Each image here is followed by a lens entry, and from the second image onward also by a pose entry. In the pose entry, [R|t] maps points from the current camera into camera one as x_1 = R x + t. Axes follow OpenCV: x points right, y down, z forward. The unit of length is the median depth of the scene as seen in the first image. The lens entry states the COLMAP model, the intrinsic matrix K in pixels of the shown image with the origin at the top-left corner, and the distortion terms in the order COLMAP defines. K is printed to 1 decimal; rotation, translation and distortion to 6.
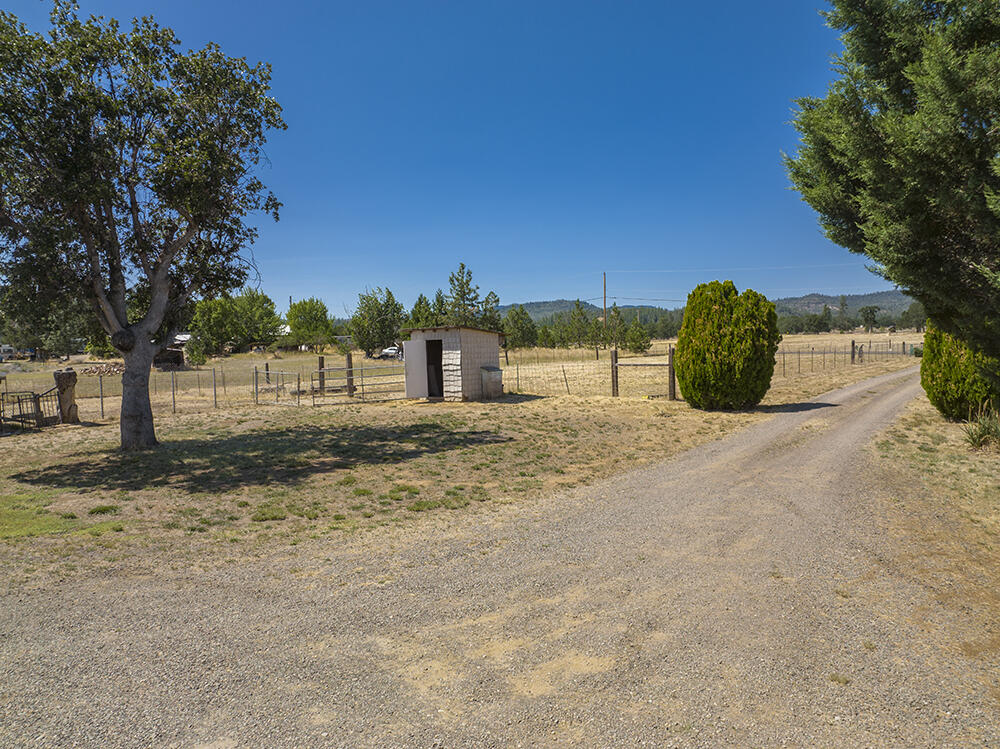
lens RADIAL K [[699.0, 0, 500.0], [0, 699.0, 374.5], [0, 0, 1]] dist [-0.038980, 0.005919]
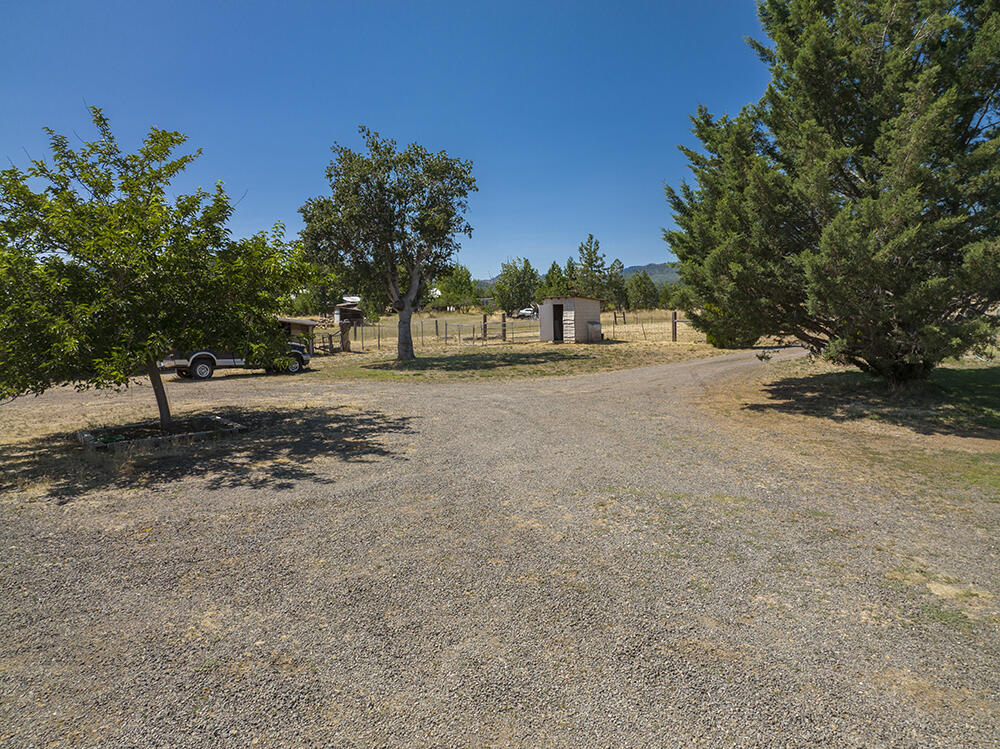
lens RADIAL K [[699.0, 0, 500.0], [0, 699.0, 374.5], [0, 0, 1]] dist [-0.038980, 0.005919]
pose [[0.981824, 0.022636, -0.188437, 0.071942], [-0.012179, 0.998330, 0.056469, 0.019655], [0.189401, -0.053147, 0.980461, -0.537247]]
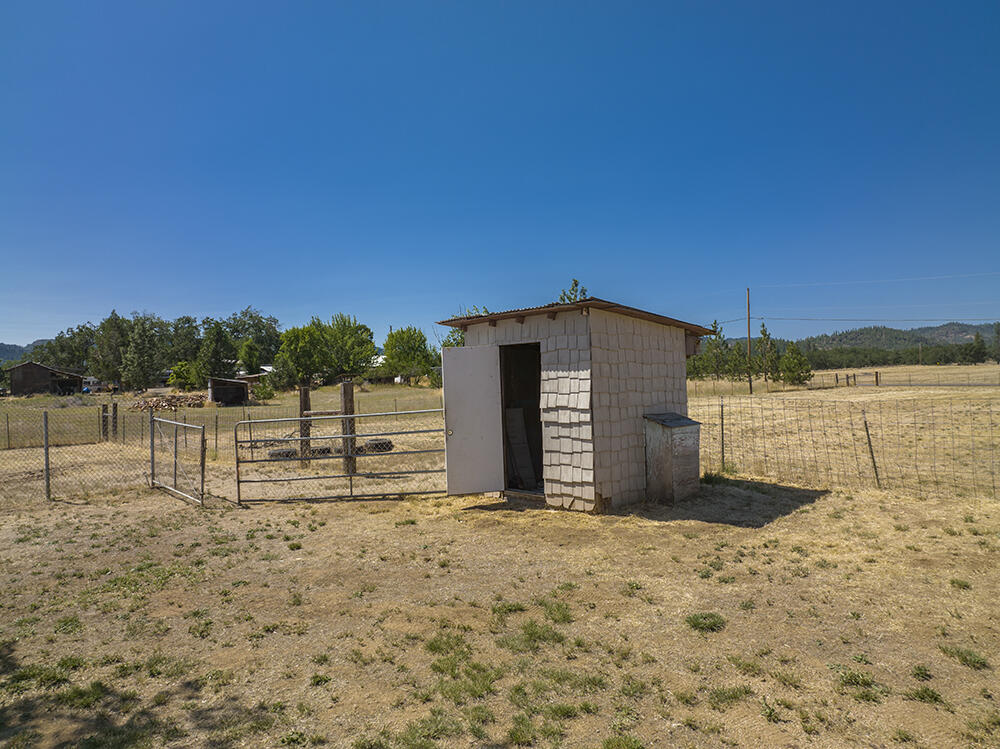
lens RADIAL K [[699.0, 0, 500.0], [0, 699.0, 374.5], [0, 0, 1]] dist [-0.038980, 0.005919]
pose [[0.987564, -0.002494, -0.157198, -0.041081], [-0.005076, 0.998847, -0.047733, -0.013161], [0.157136, 0.047937, 0.986413, 0.571506]]
